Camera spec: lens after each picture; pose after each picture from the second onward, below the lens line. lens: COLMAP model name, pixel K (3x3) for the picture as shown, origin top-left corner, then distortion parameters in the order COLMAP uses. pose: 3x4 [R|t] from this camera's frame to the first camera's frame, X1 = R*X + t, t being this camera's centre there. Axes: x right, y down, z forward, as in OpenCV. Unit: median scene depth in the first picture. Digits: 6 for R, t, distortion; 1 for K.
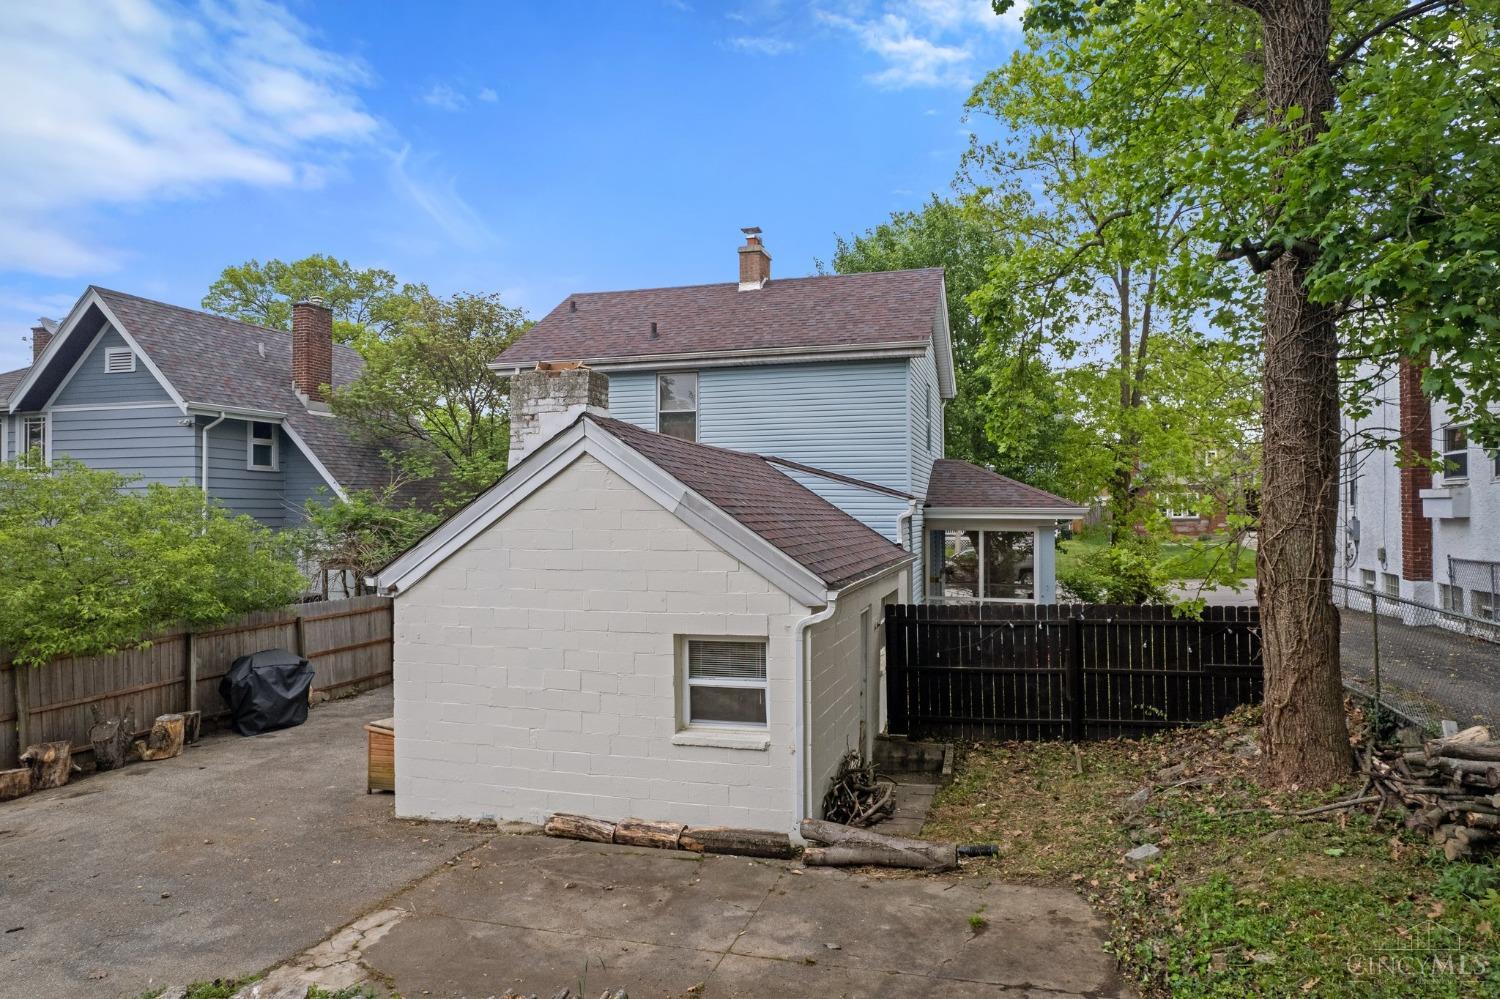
lens RADIAL K [[940.5, 0, 735.7], [0, 940.5, 500.7], [0, 0, 1]] dist [-0.058702, 0.033660]
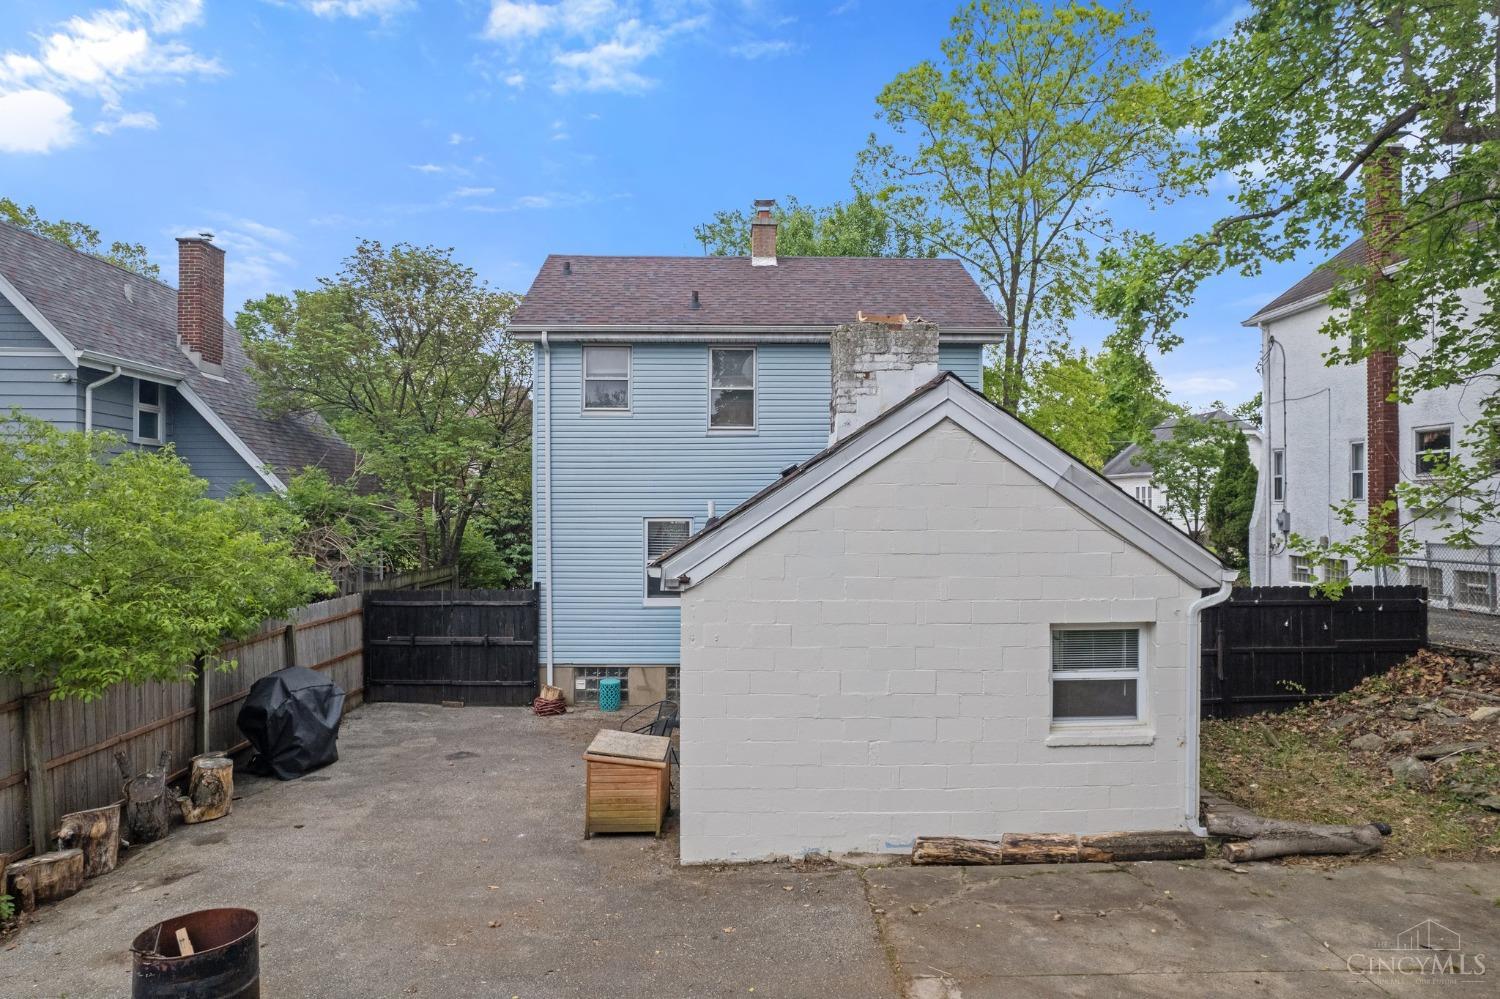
lens RADIAL K [[940.5, 0, 740.8], [0, 940.5, 500.7], [0, 0, 1]] dist [-0.058702, 0.033660]
pose [[0.956404, 0.009455, 0.291893, -0.570660], [-0.009569, 0.999954, -0.001038, 0.026661], [-0.291890, -0.001800, 0.956450, 0.216873]]
